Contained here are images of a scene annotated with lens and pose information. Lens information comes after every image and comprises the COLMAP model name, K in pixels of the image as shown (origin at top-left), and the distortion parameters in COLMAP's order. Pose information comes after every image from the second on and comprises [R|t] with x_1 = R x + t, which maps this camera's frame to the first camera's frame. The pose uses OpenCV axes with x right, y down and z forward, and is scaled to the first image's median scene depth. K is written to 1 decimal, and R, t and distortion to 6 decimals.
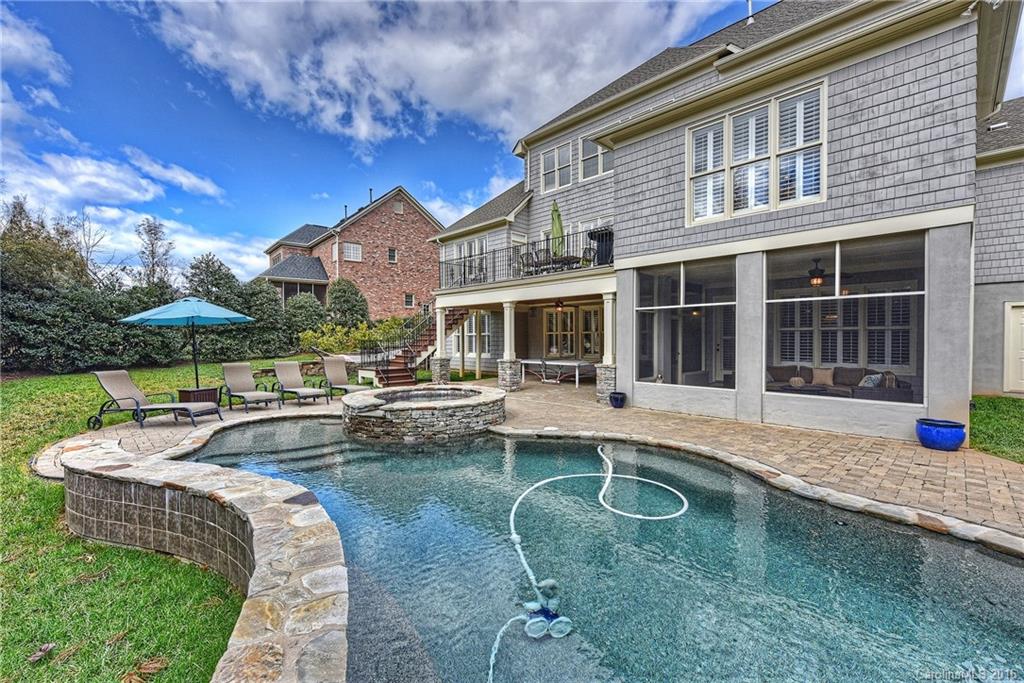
lens RADIAL K [[434.9, 0, 516.2], [0, 434.9, 341.0], [0, 0, 1]] dist [-0.004104, -0.000538]
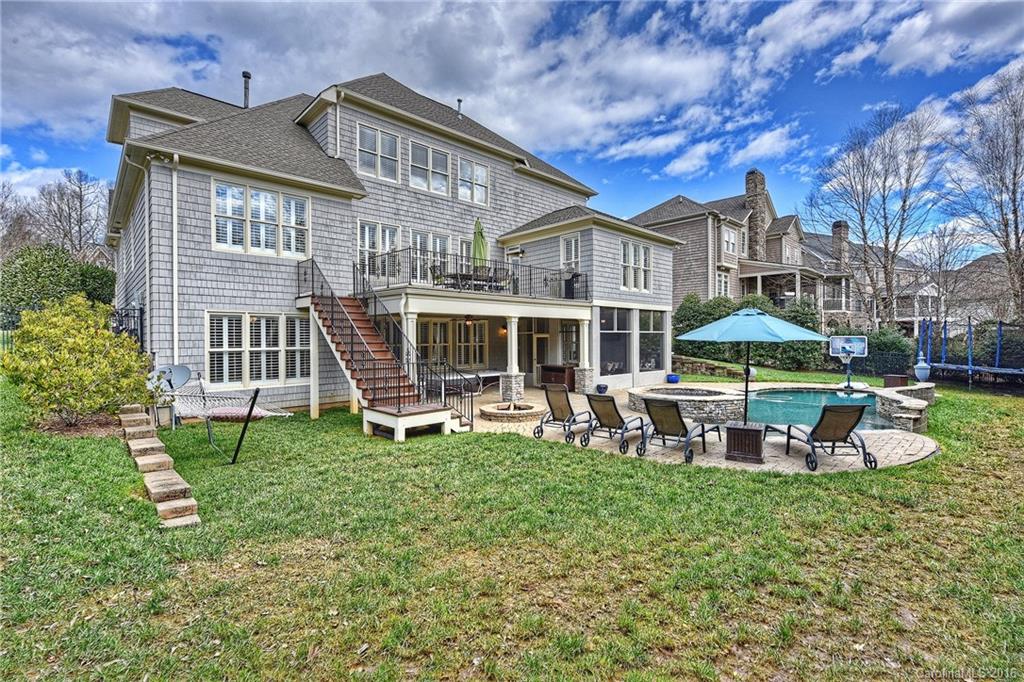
lens RADIAL K [[445.8, 0, 522.6], [0, 445.8, 345.0], [0, 0, 1]] dist [-0.002213, -0.000393]
pose [[0.008241, -0.006418, 0.999945, -1.488717], [0.016484, 0.999844, 0.006281, -0.041779], [-0.999830, 0.016432, 0.008345, 1.367347]]
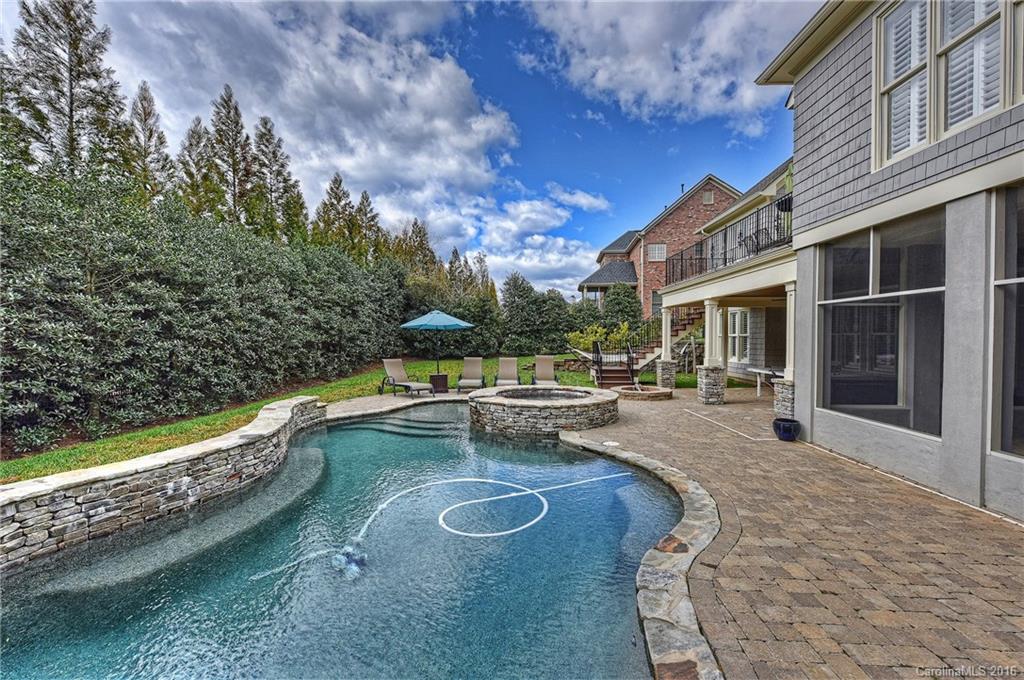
lens RADIAL K [[445.8, 0, 517.8], [0, 445.8, 340.2], [0, 0, 1]] dist [-0.002213, -0.000393]
pose [[0.696088, 0.013489, -0.717830, 0.487089], [-0.011991, 0.999902, 0.007163, -0.014596], [0.717857, 0.003621, 0.696181, 0.168878]]
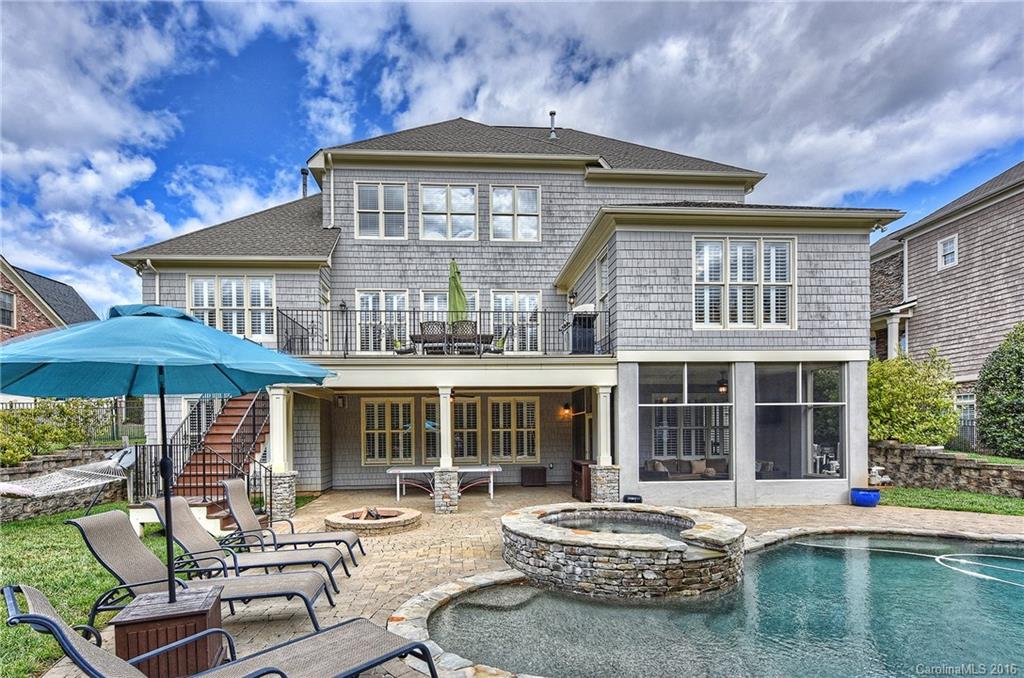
lens RADIAL K [[492.5, 0, 494.0], [0, 492.5, 438.3], [0, 0, 1]] dist [0.005969, 0.000974]
pose [[0.646948, -0.007232, 0.762500, -0.807616], [0.013598, 0.999905, -0.002054, -0.003775], [-0.762413, 0.011697, 0.646985, 0.583083]]
